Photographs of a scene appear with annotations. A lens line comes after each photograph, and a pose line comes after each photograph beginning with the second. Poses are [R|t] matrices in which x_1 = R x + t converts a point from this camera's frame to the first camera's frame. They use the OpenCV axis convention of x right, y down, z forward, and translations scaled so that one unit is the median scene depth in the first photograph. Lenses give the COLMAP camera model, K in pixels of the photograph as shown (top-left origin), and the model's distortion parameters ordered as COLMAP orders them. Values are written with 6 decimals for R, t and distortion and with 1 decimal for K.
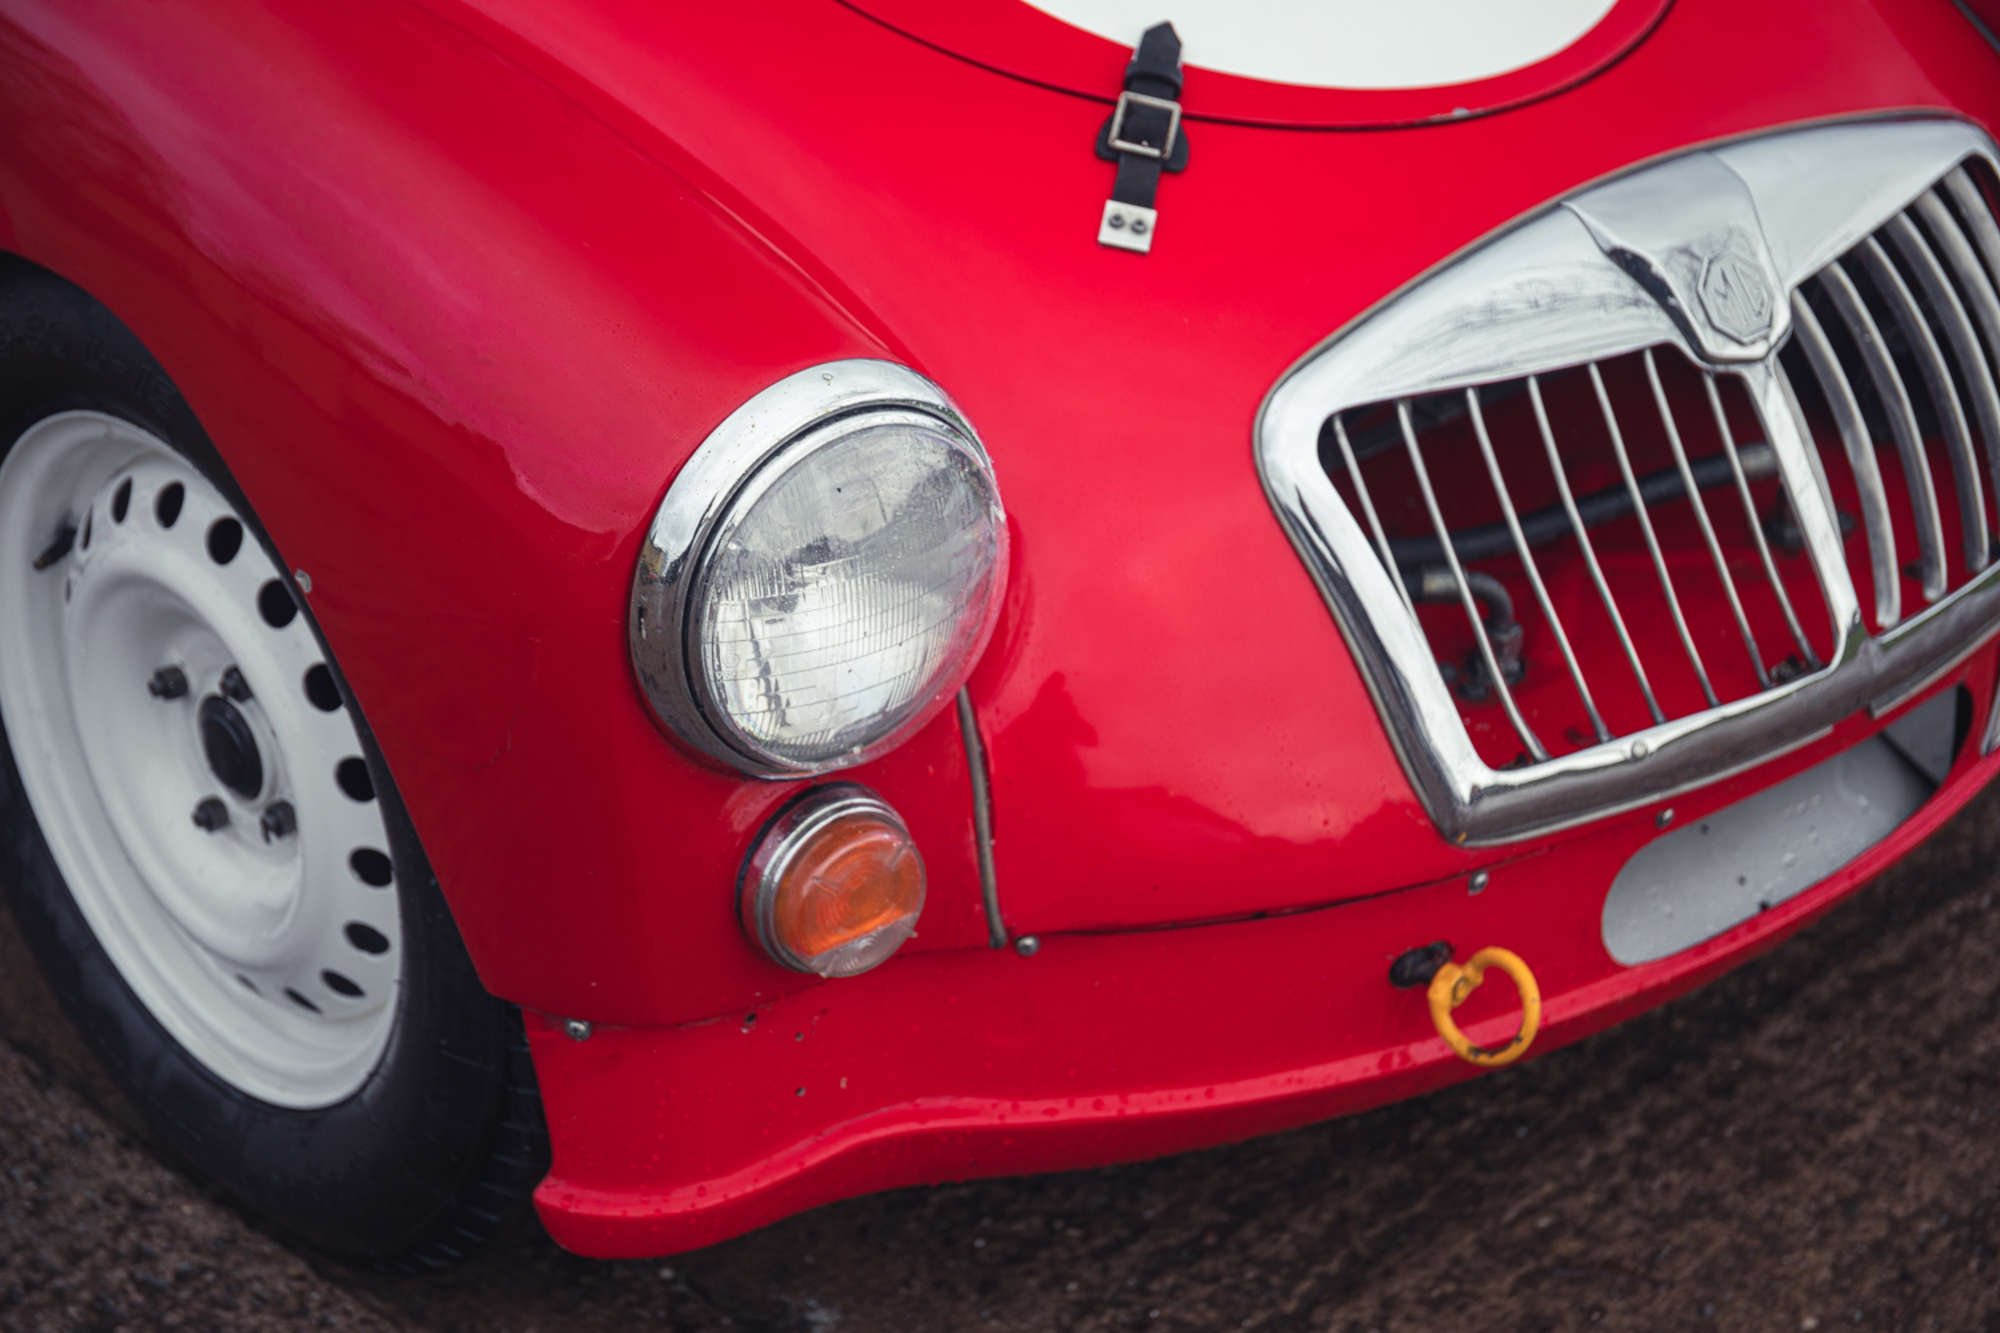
lens RADIAL K [[3592.6, 0, 1009.1], [0, 3592.6, 658.8], [0, 0, 1]] dist [0.121271, 0.000000]
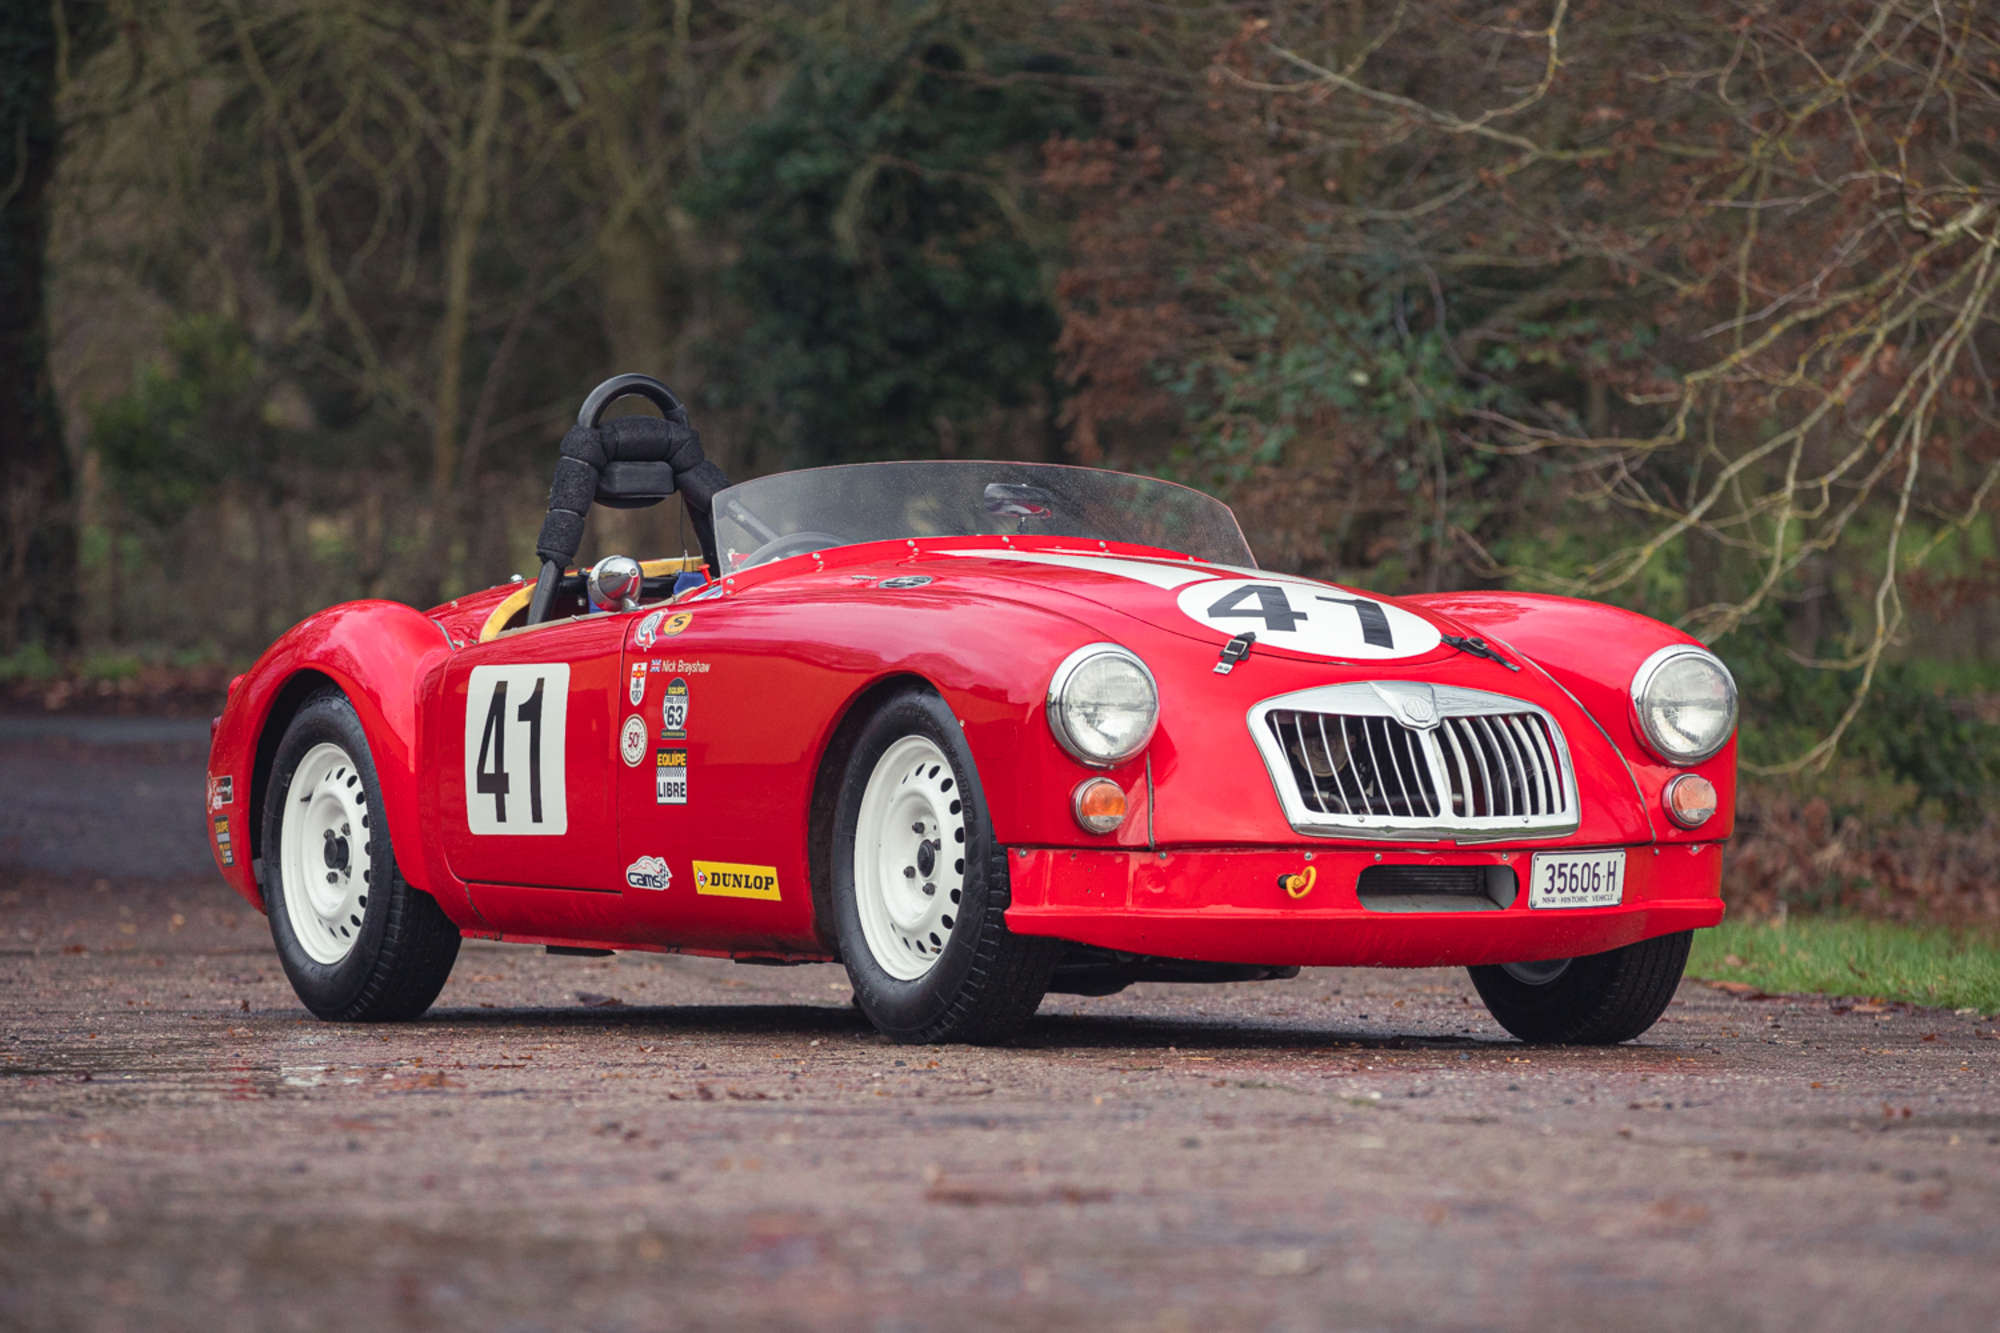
lens RADIAL K [[10153.3, 0, 999.7], [0, 10153.3, 666.9], [0, 0, 1]] dist [0.366299, 0.000000]
pose [[0.973031, 0.027393, -0.229043, 1.865633], [-0.139456, 0.860781, -0.489498, 4.239072], [0.183747, 0.508238, 0.841387, -6.522785]]
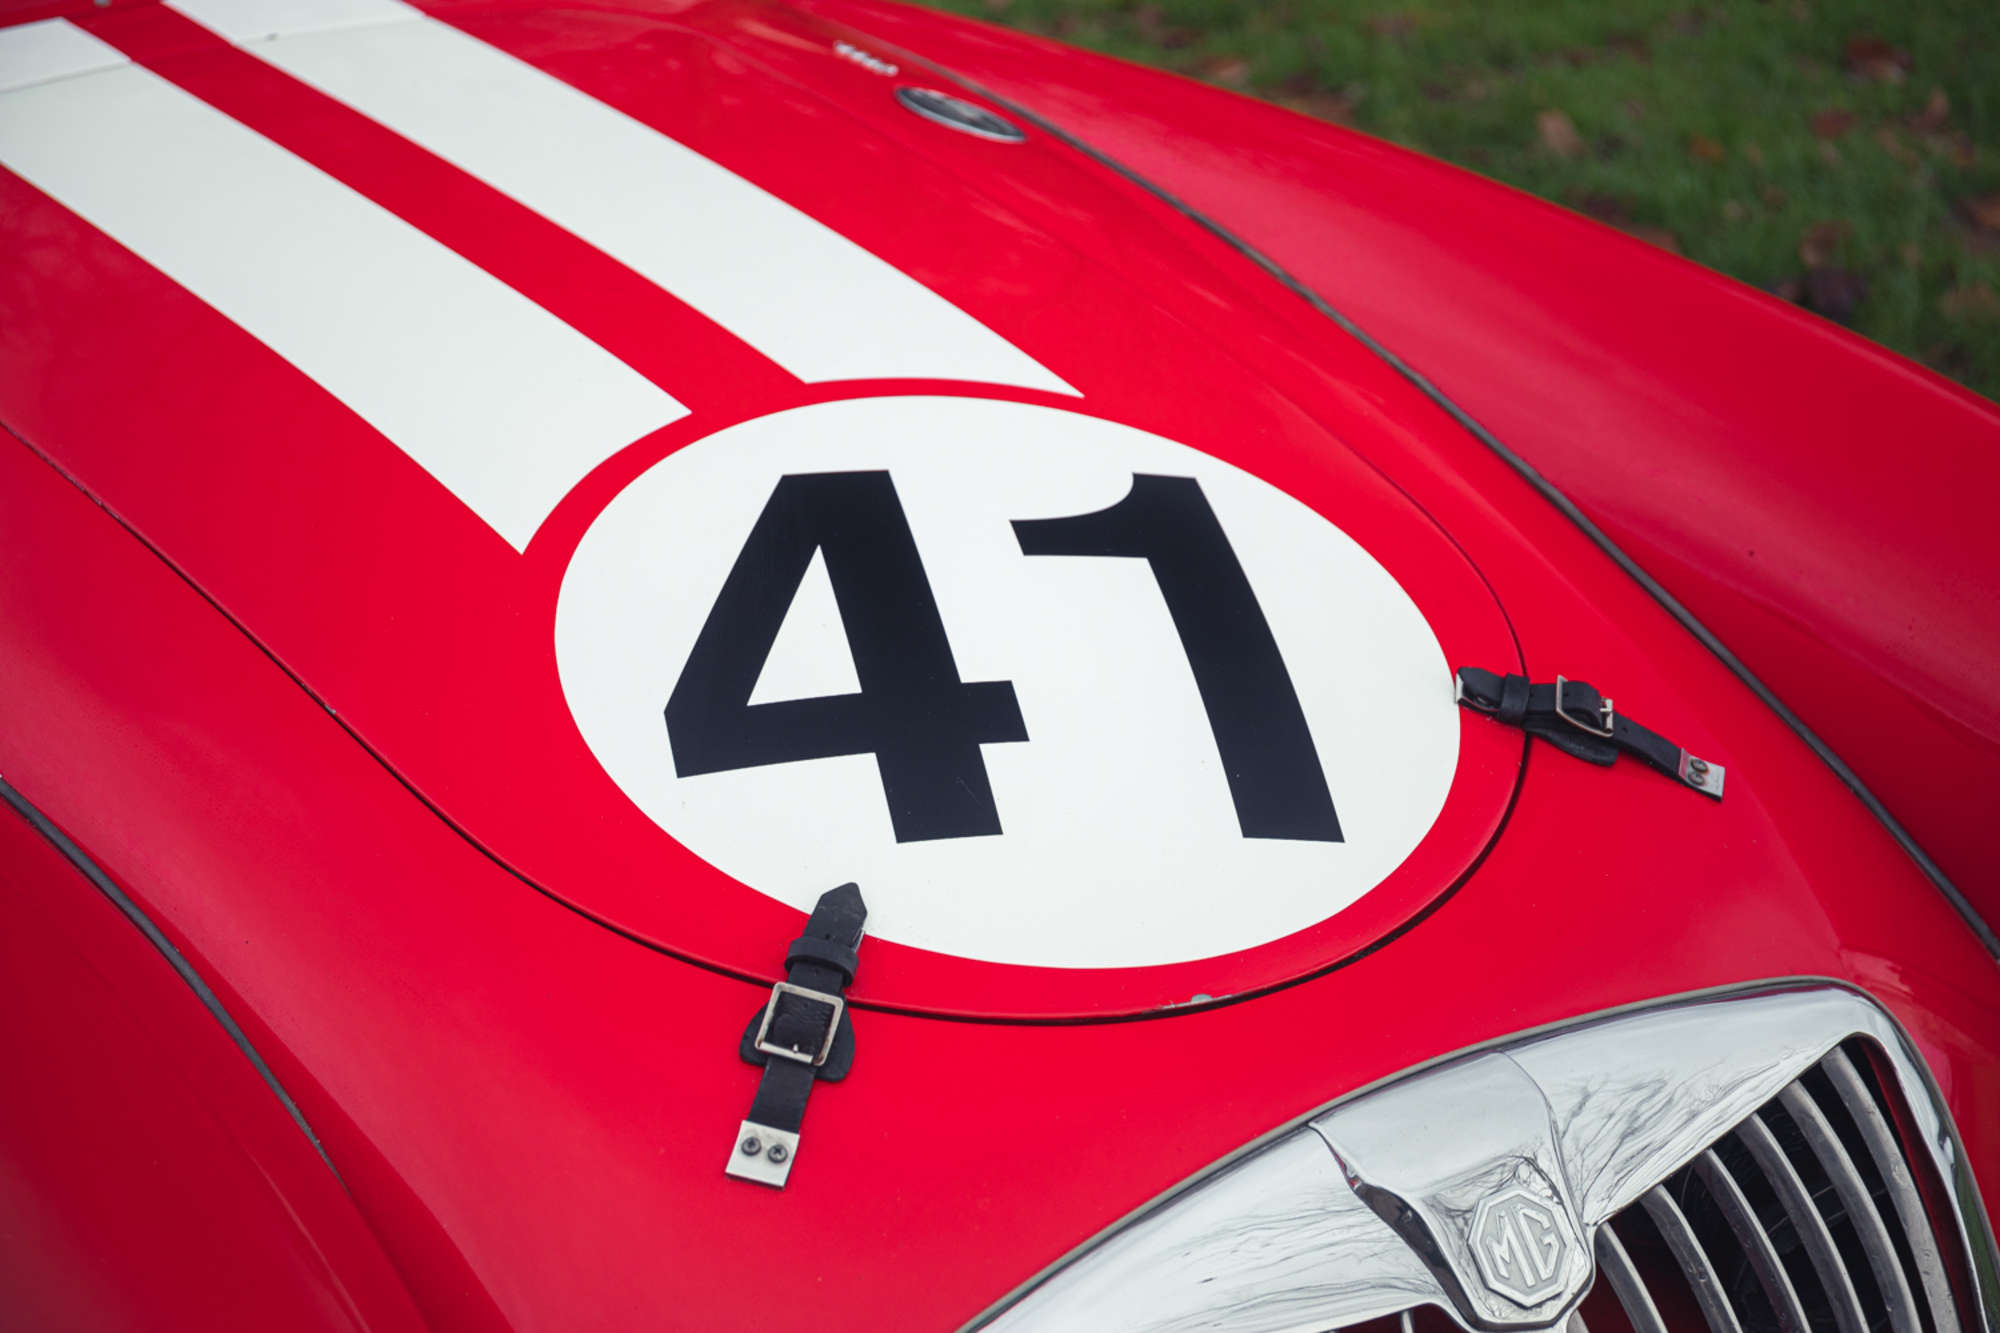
lens RADIAL K [[3592.6, 0, 1007.0], [0, 3592.6, 663.6], [0, 0, 1]] dist [0.121271, 0.000000]
pose [[0.996458, 0.021614, -0.081265, 0.146705], [-0.029760, 0.994502, -0.100404, -0.143715], [0.078648, 0.102467, 0.991622, 0.161303]]
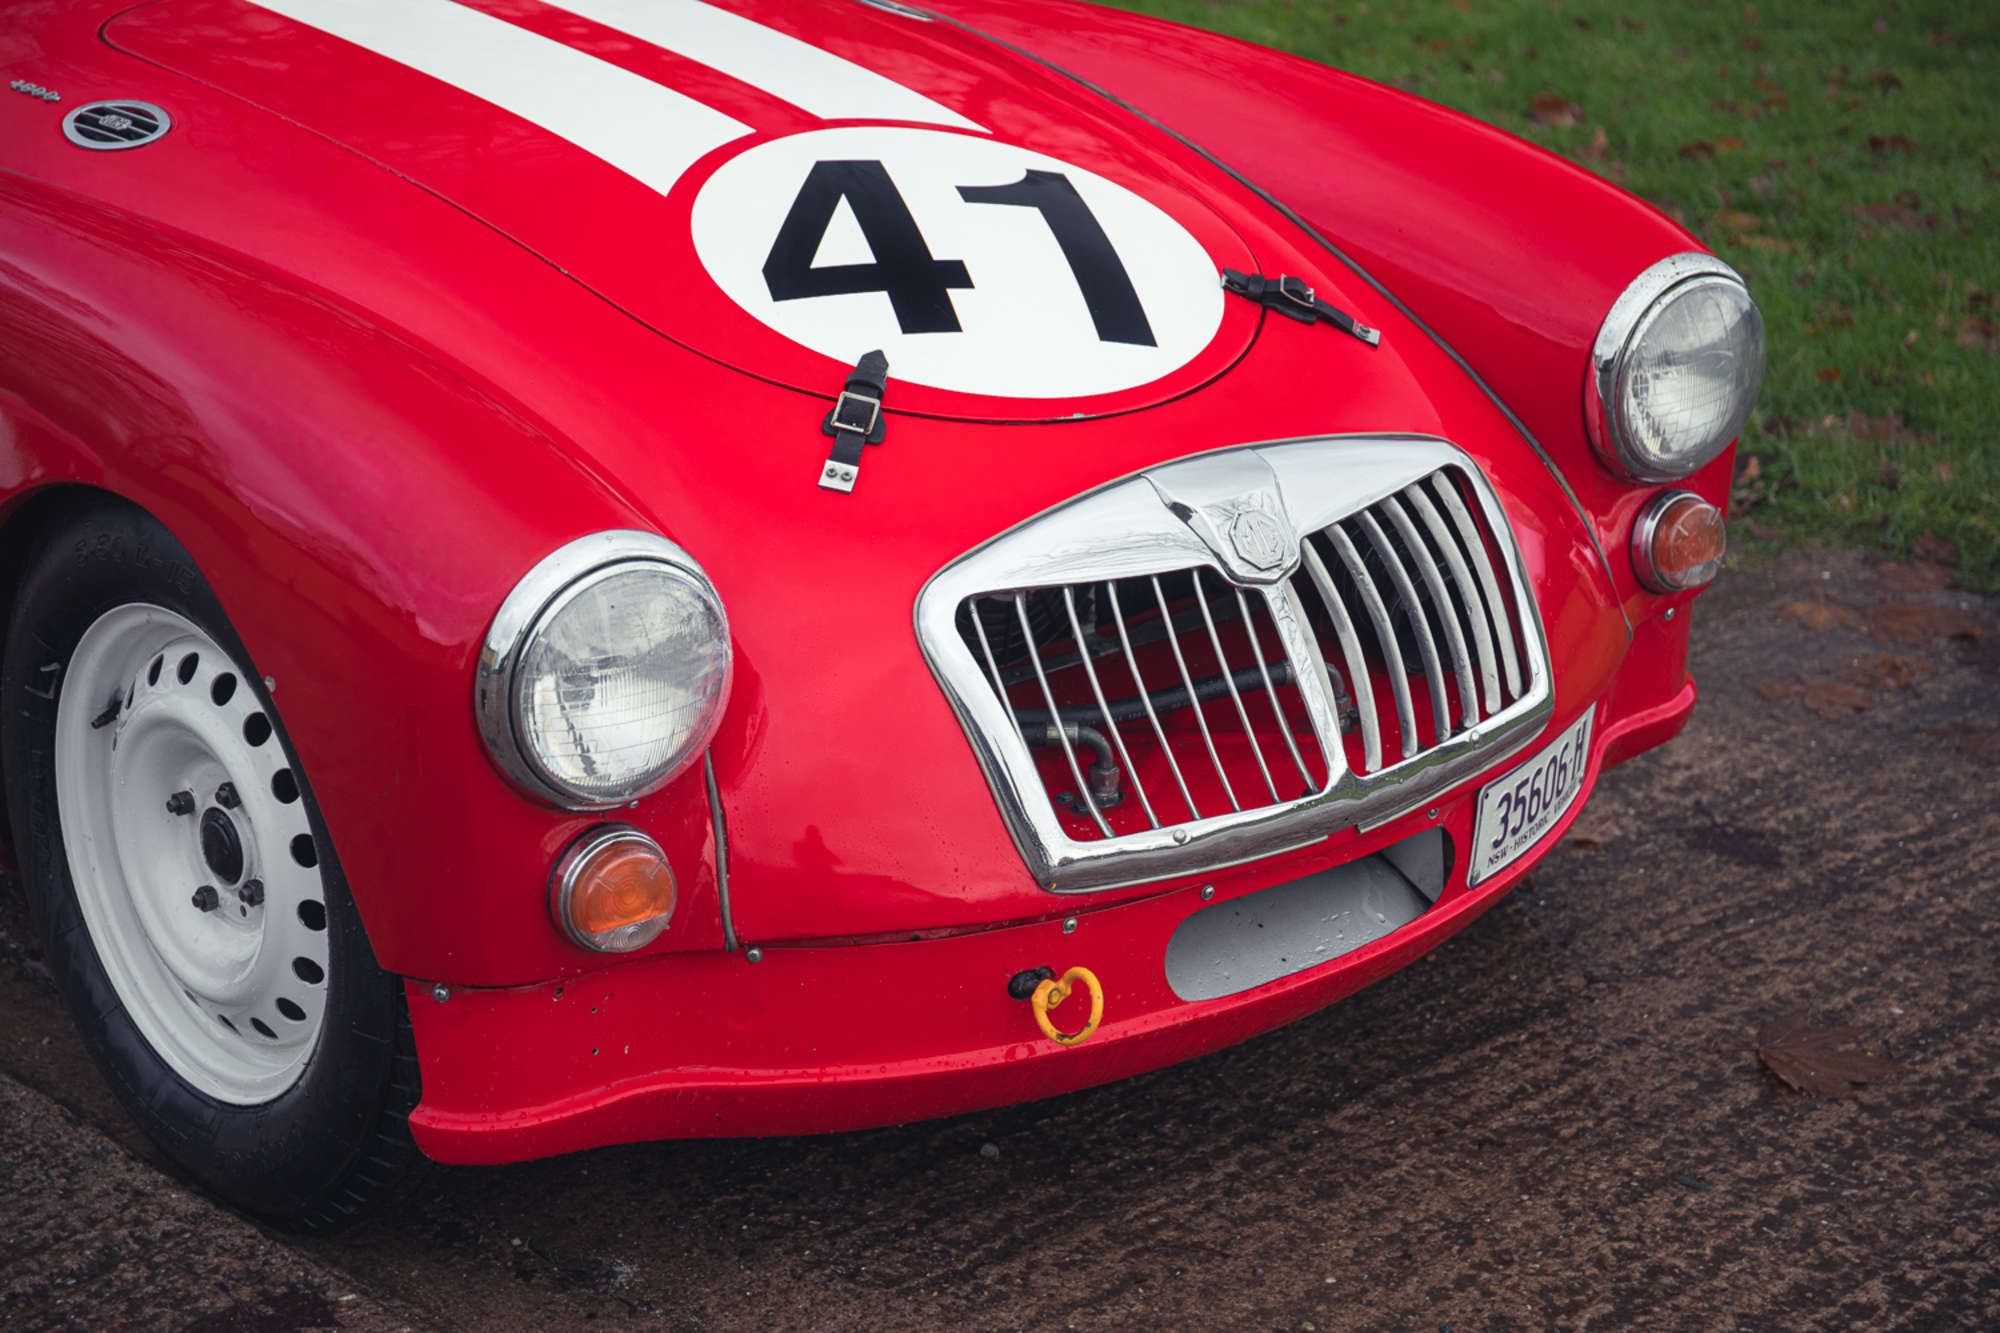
lens RADIAL K [[3592.6, 0, 1001.0], [0, 3592.6, 675.3], [0, 0, 1]] dist [0.121271, 0.000000]
pose [[0.999639, 0.017962, -0.019976, 0.125057], [-0.020779, 0.988290, -0.151168, 0.176010], [0.017027, 0.151529, 0.988306, -0.434316]]
